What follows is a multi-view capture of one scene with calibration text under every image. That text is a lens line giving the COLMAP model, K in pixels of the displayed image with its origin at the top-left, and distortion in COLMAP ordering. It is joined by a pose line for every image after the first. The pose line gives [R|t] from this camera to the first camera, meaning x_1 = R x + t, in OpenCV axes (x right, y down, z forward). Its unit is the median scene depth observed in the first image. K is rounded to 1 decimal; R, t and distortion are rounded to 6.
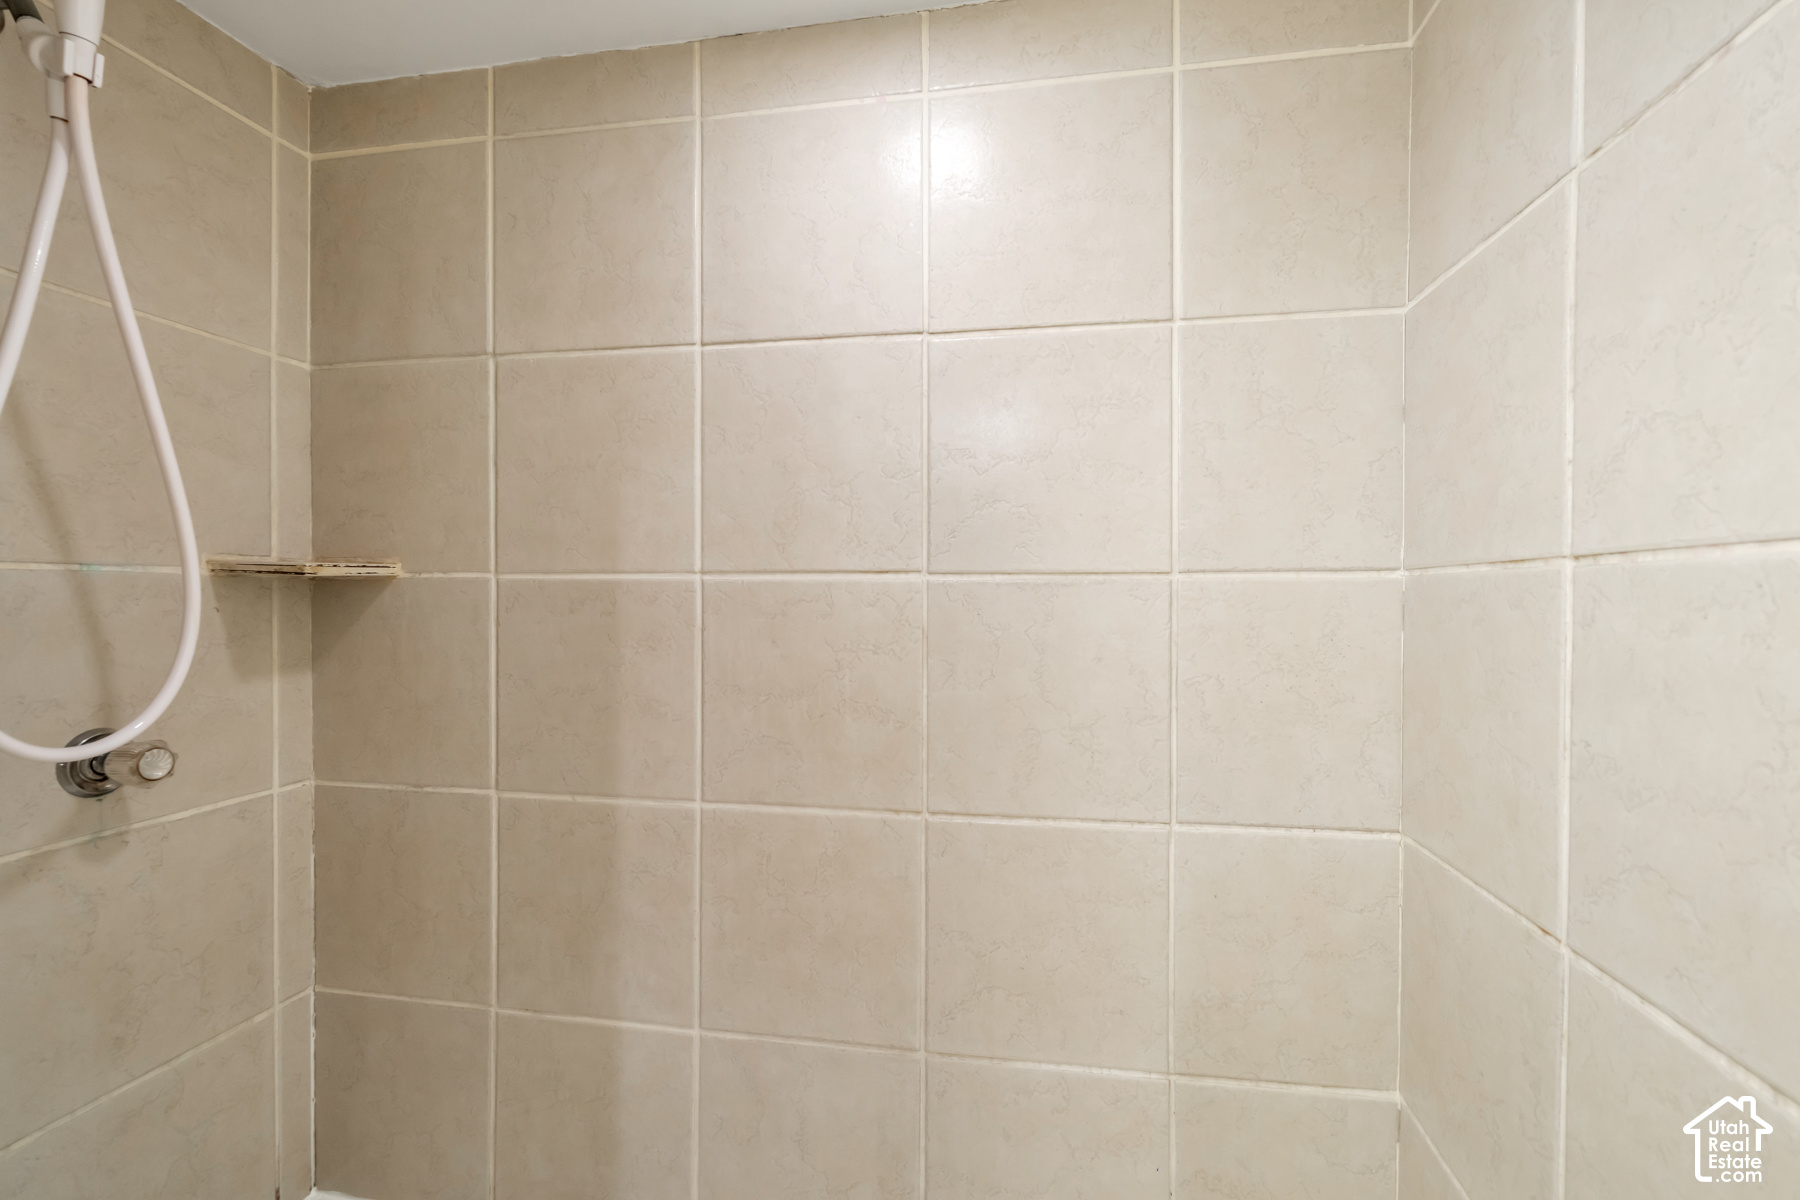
lens RADIAL K [[782.4, 0, 899.5], [0, 782.4, 597.3], [0, 0, 1]] dist [-0.004881, 0.001401]
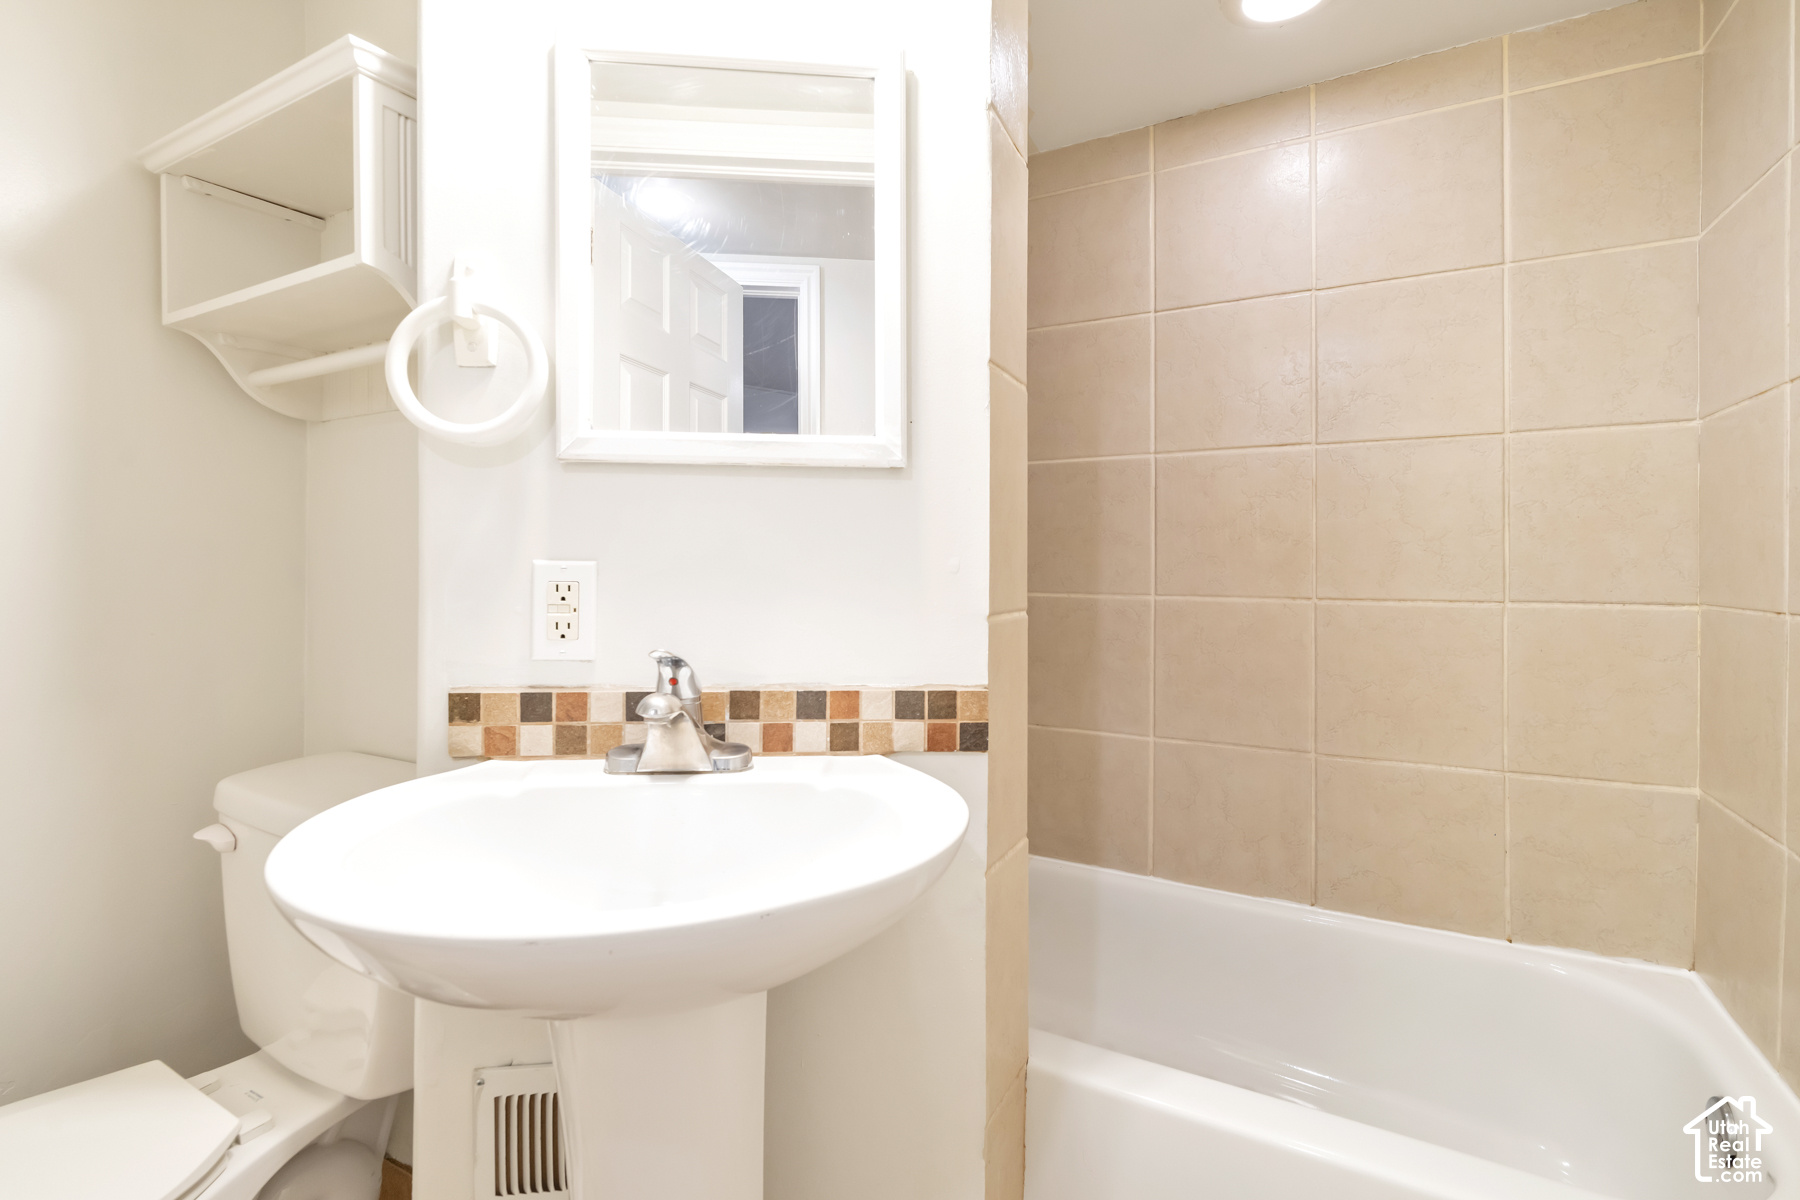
lens RADIAL K [[782.4, 0, 895.5], [0, 782.4, 555.9], [0, 0, 1]] dist [-0.004881, 0.001401]
pose [[0.946519, 0.001118, -0.322646, -0.262875], [-0.006513, 0.999856, -0.015644, 0.229421], [0.322582, 0.016909, 0.946390, -0.758499]]
